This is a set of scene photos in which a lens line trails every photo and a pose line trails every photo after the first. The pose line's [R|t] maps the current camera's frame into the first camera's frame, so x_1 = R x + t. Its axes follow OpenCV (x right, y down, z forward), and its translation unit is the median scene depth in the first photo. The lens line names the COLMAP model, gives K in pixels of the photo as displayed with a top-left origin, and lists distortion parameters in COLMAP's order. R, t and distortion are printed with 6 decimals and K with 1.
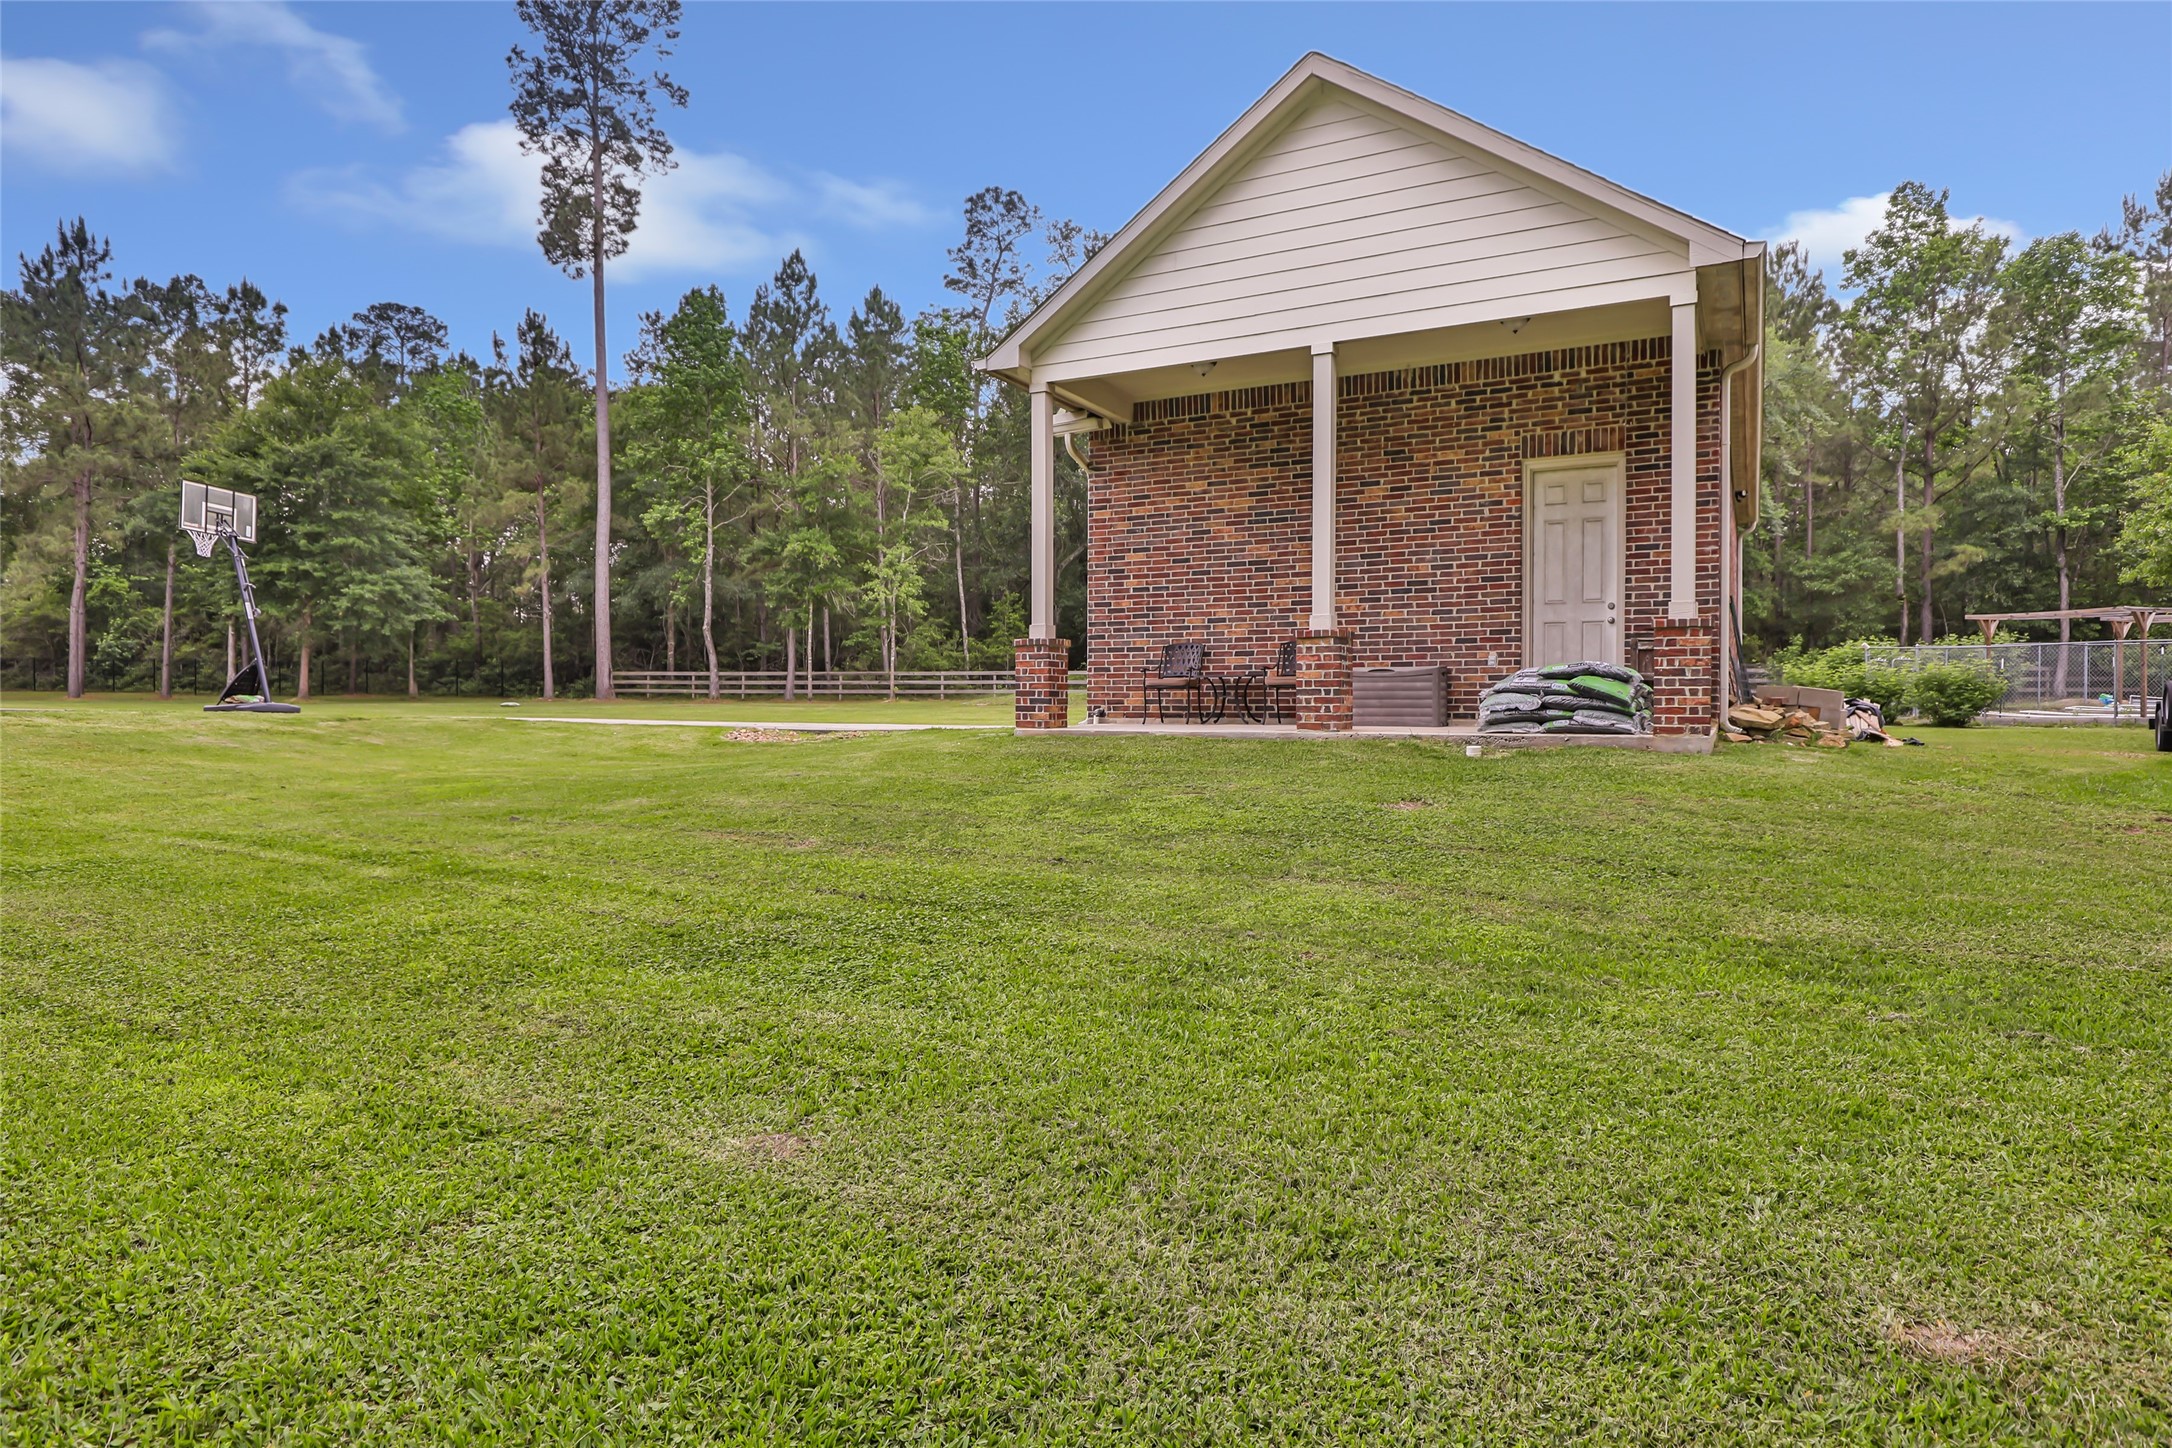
lens RADIAL K [[1241.7, 0, 1086.0], [0, 1241.7, 724.0], [0, 0, 1]] dist [-0.003808, -0.001511]
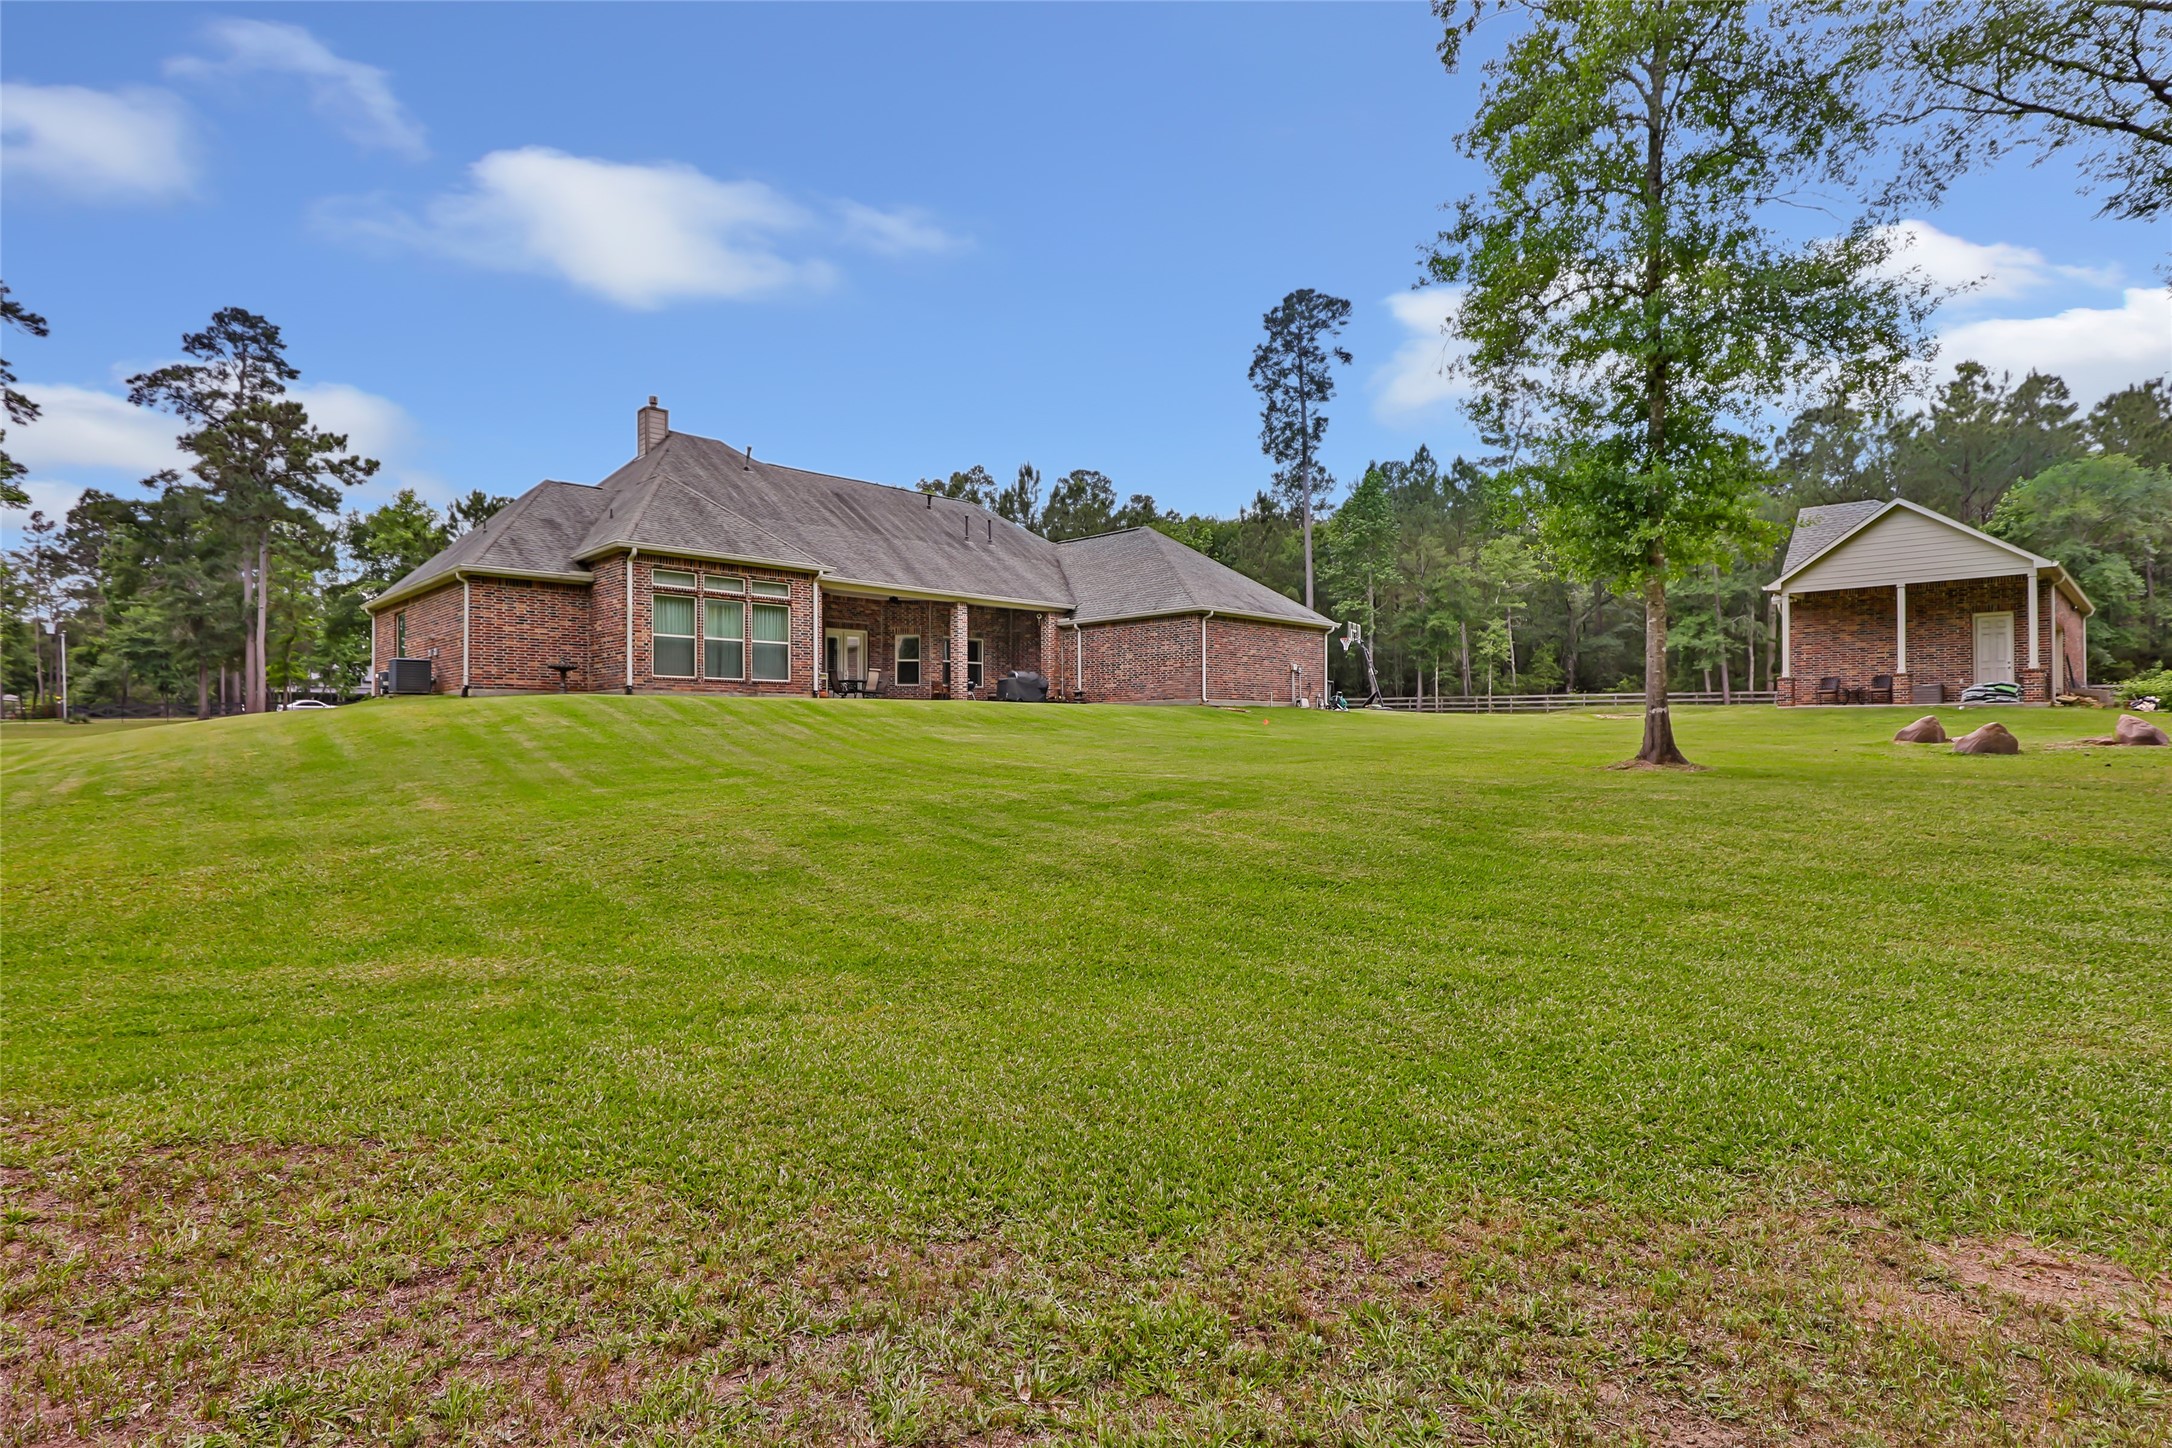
lens RADIAL K [[1085.4, 0, 1098.8], [0, 1085.4, 729.2], [0, 0, 1]] dist [-0.012229, -0.000634]
pose [[0.954470, -0.006830, -0.298230, -0.836320], [0.001752, 0.999849, -0.017292, 0.099448], [0.298303, 0.015982, 0.954337, -1.980039]]
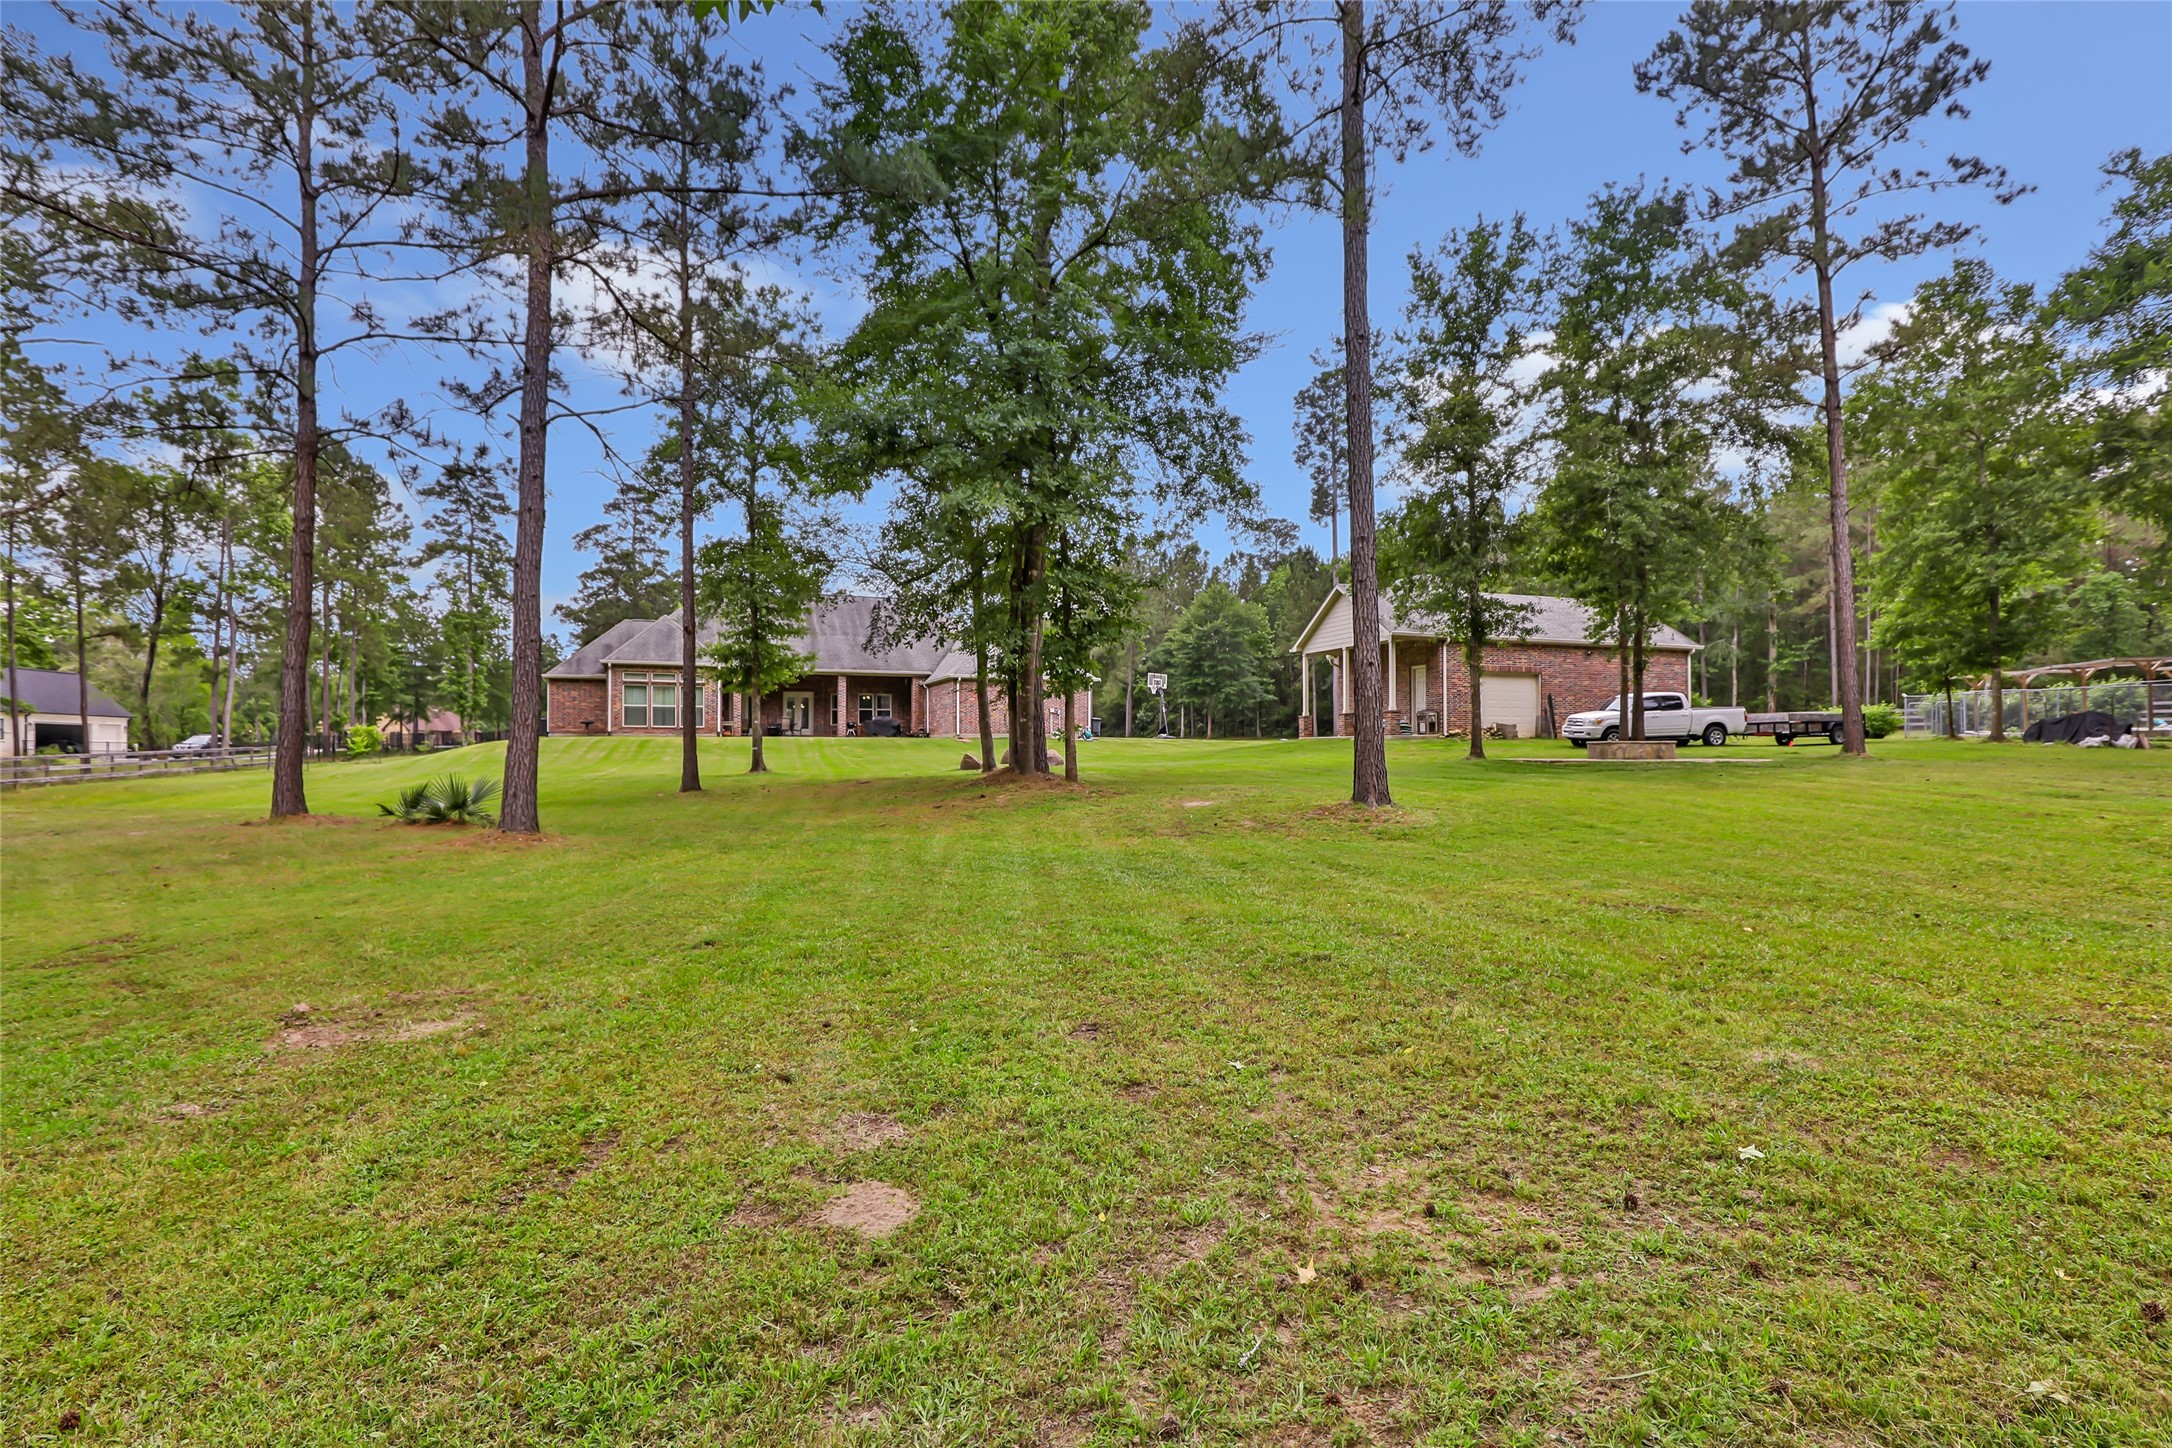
lens RADIAL K [[1093.6, 0, 1082.9], [0, 1093.6, 747.8], [0, 0, 1]] dist [-0.020648, 0.000508]
pose [[0.745504, -0.005555, -0.666478, 1.818302], [-0.005833, 0.999873, -0.014859, 0.094957], [0.666475, 0.014965, 0.745377, -2.186597]]
